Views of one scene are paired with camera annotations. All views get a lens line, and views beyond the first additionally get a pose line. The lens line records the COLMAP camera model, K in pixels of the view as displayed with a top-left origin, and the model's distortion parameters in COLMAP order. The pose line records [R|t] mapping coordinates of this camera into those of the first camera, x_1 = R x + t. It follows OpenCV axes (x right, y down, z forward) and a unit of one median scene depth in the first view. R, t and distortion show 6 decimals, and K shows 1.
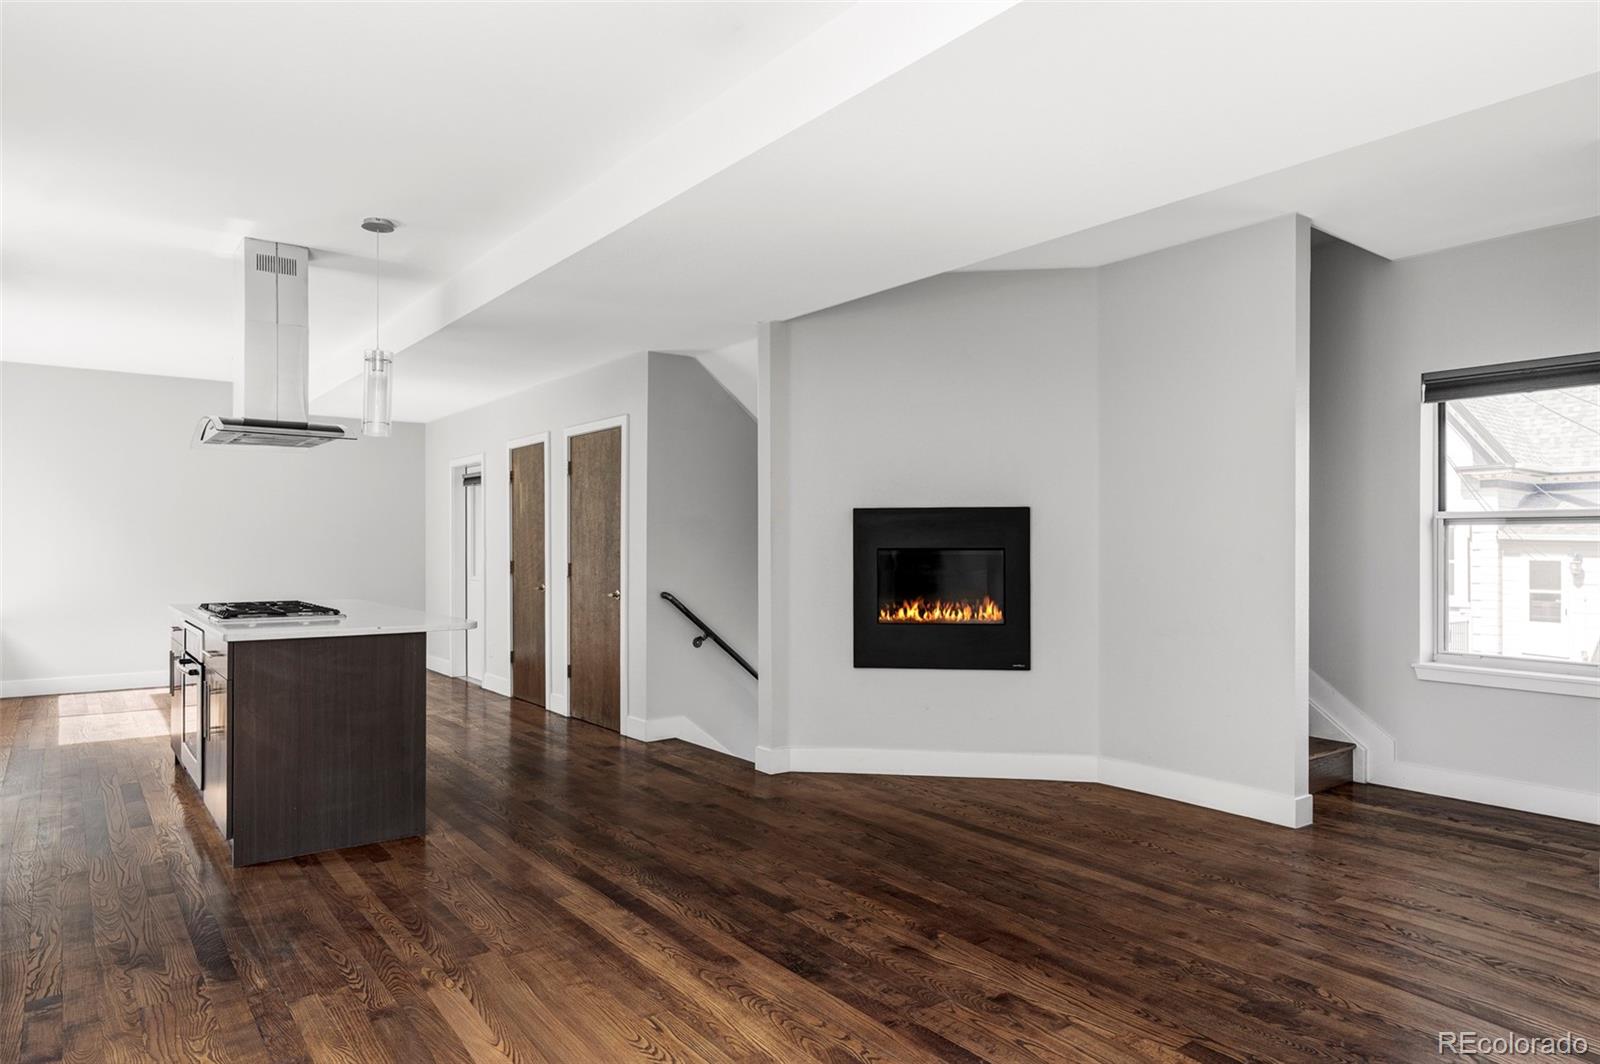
lens RADIAL K [[956.9, 0, 770.0], [0, 956.9, 539.8], [0, 0, 1]] dist [-0.005917, -0.000450]
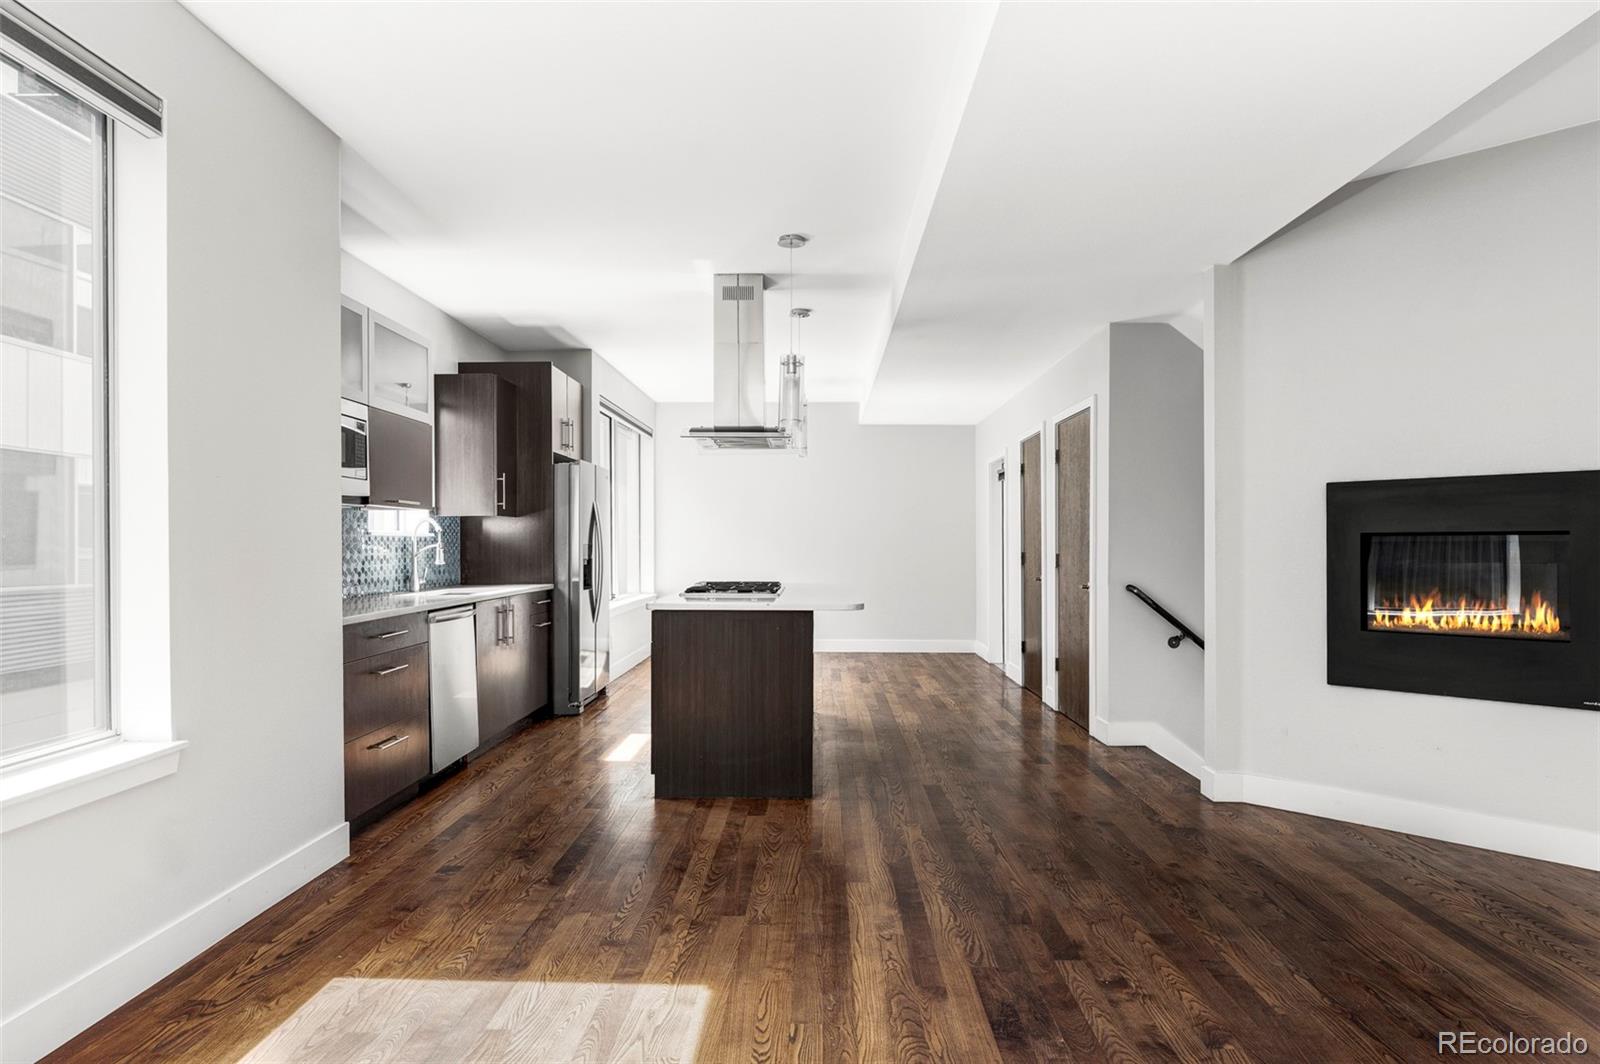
lens RADIAL K [[909.1, 0, 804.1], [0, 909.1, 539.8], [0, 0, 1]] dist [-0.005712, 0.003839]
pose [[0.795489, -0.002905, -0.605961, 0.227890], [0.003019, 0.999995, -0.000830, 0.016262], [0.605960, -0.001170, 0.795494, 0.165592]]
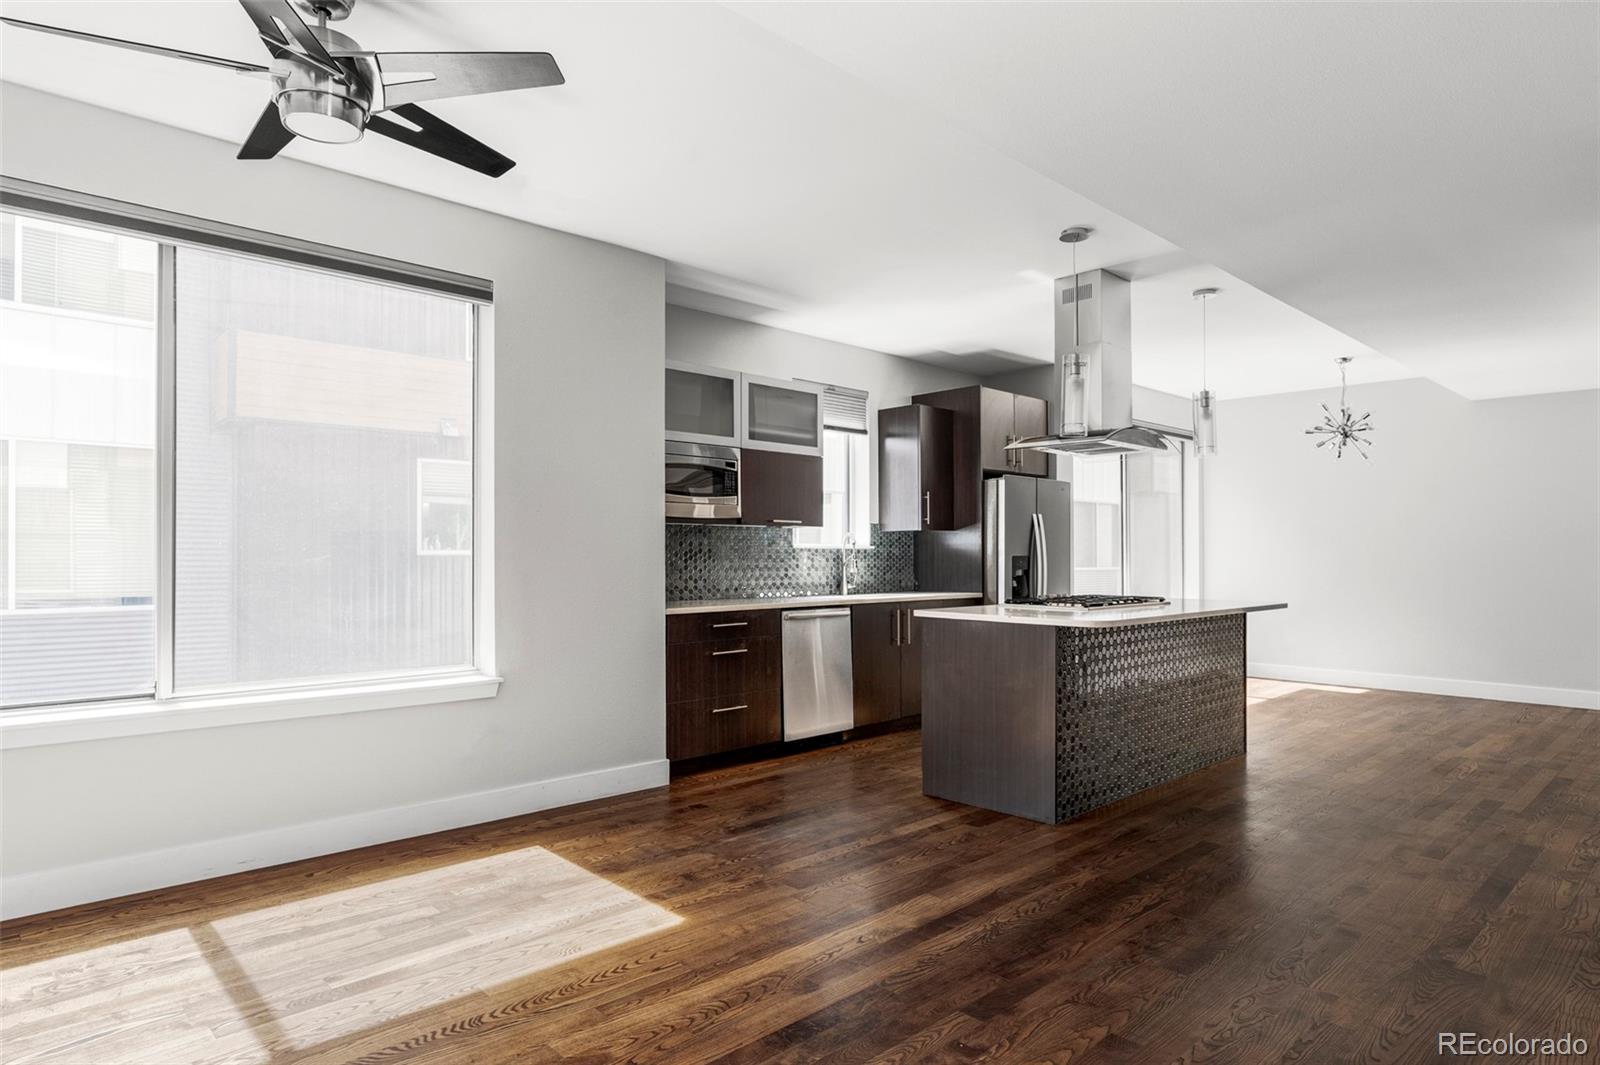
lens RADIAL K [[909.1, 0, 804.8], [0, 909.1, 543.8], [0, 0, 1]] dist [-0.005712, 0.003839]
pose [[0.135118, -0.012290, -0.990753, 0.509356], [0.003182, 0.999923, -0.011970, 0.018279], [0.990824, -0.001535, 0.135147, 0.550442]]
